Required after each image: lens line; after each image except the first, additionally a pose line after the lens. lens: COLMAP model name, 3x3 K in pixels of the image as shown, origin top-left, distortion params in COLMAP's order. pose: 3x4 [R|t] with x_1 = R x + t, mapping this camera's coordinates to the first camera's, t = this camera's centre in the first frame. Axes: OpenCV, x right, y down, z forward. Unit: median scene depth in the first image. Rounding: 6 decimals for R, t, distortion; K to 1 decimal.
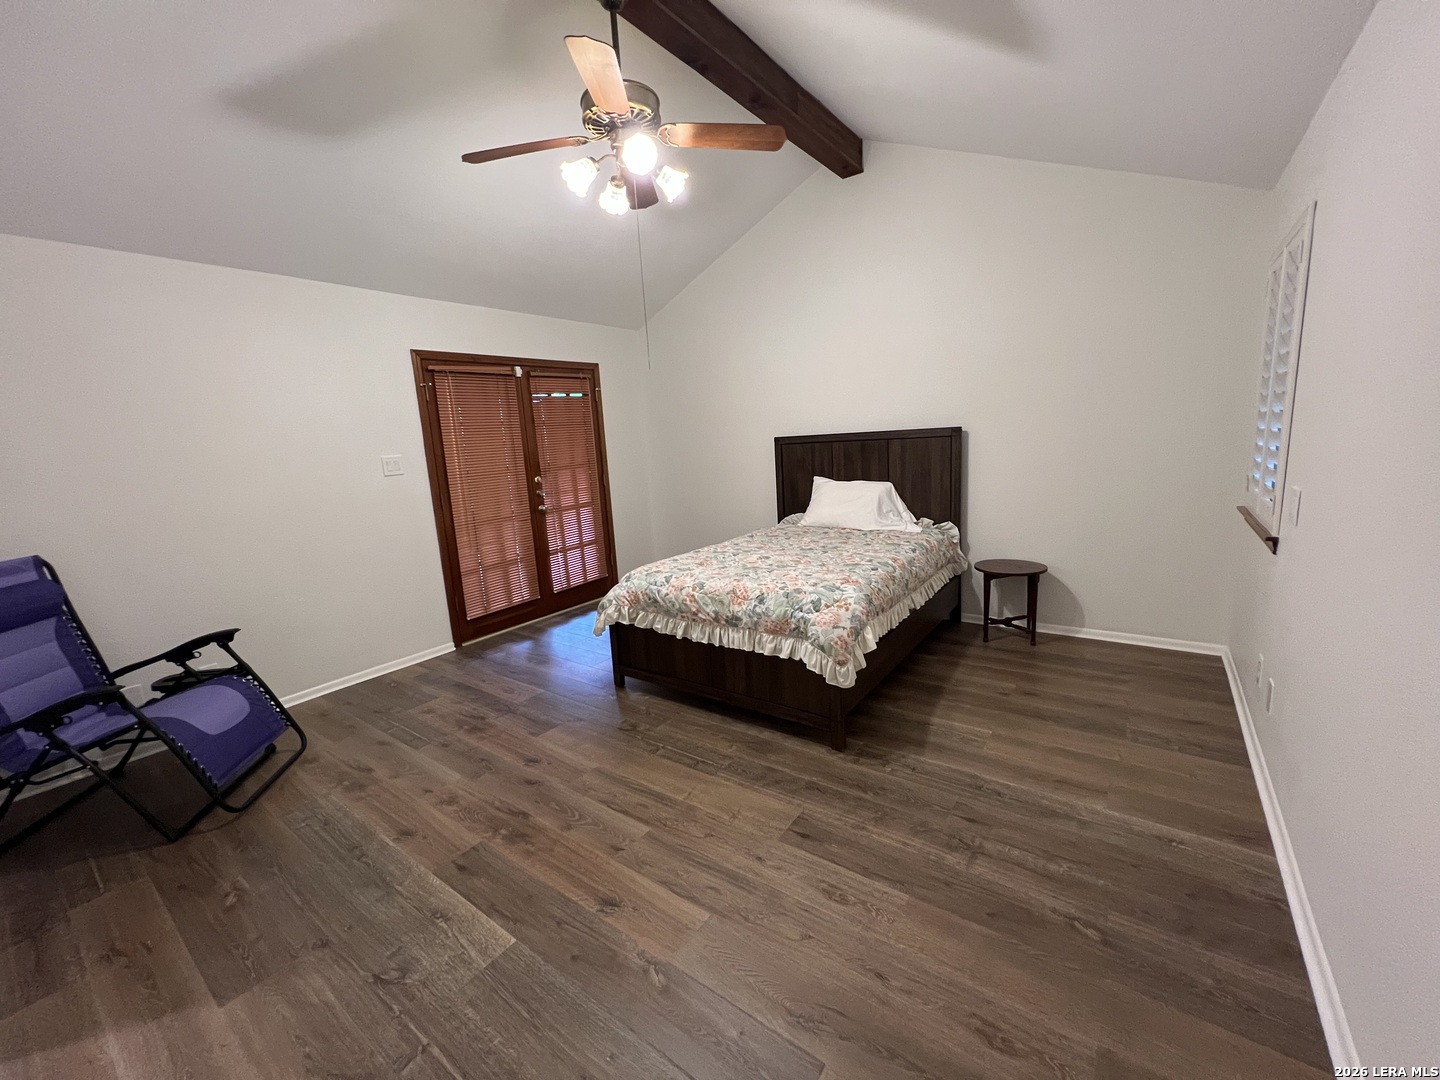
lens RADIAL K [[578.9, 0, 717.0], [0, 578.9, 533.8], [0, 0, 1]] dist [-0.001238, 0.000062]
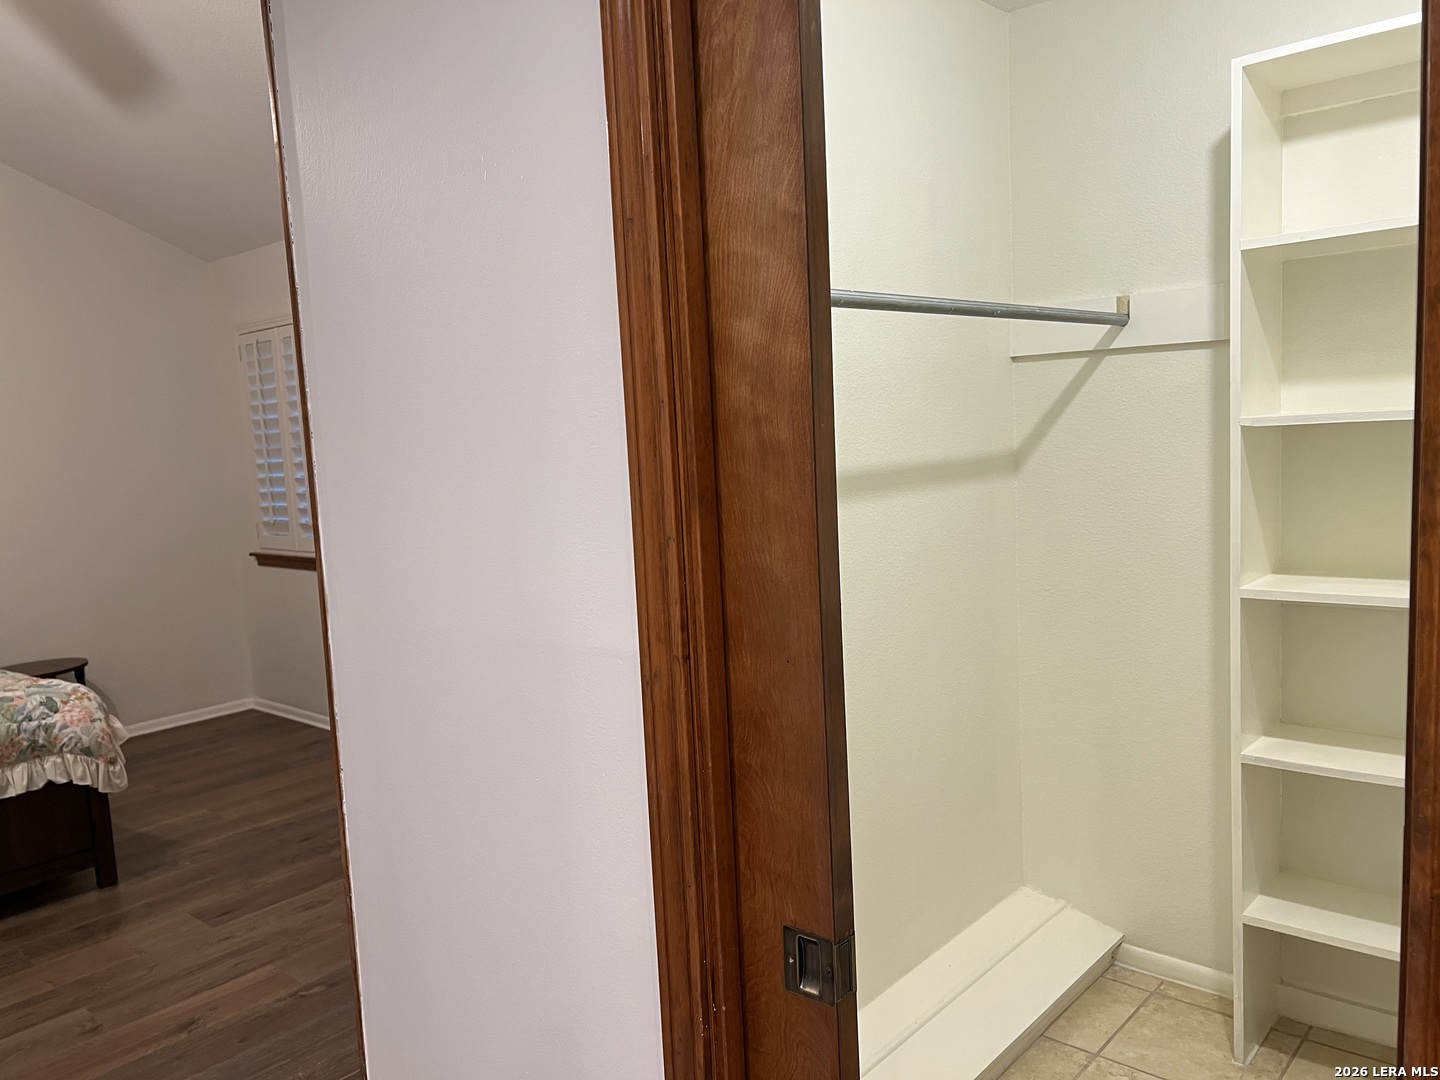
lens RADIAL K [[1080.0, 0, 722.5], [0, 1080.0, 548.4], [0, 0, 1]] dist [0.065018, -0.084963]
pose [[0.089168, -0.059592, 0.994232, -1.187917], [0.213326, 0.976187, 0.039378, 0.057085], [-0.972903, 0.208585, 0.099757, -0.027882]]
